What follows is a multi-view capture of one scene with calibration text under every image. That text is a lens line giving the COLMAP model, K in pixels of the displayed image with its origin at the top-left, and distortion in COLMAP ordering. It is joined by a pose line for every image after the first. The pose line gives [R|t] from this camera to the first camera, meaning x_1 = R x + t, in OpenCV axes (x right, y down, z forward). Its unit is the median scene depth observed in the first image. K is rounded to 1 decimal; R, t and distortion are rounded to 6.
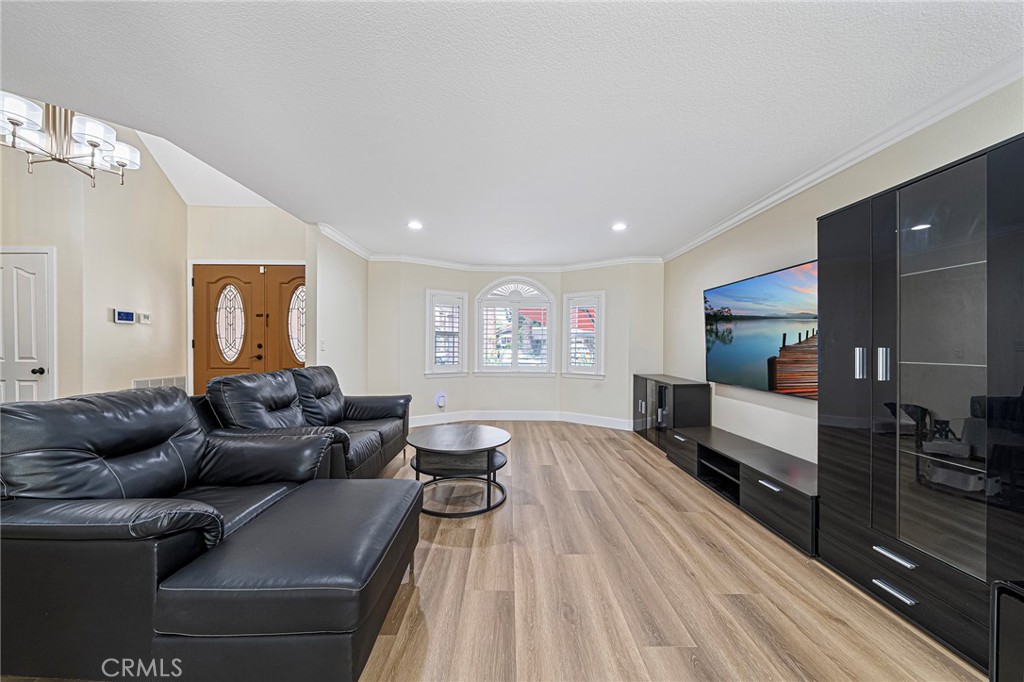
lens RADIAL K [[358.9, 0, 512.0], [0, 358.9, 345.5], [0, 0, 1]] dist [-0.006287, -0.000260]
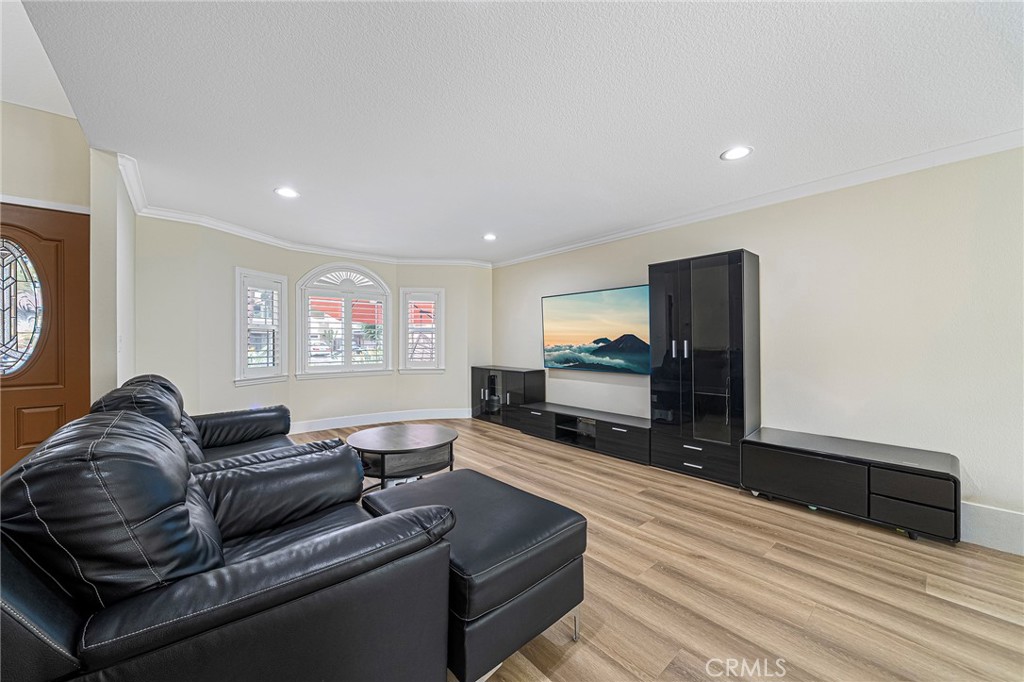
lens RADIAL K [[377.5, 0, 527.9], [0, 377.5, 338.5], [0, 0, 1]] dist [-0.007211, -0.000248]
pose [[0.752391, -0.004542, 0.658701, -0.472389], [0.007474, 0.999971, -0.001642, -0.004161], [-0.658675, 0.006158, 0.752403, 0.017697]]
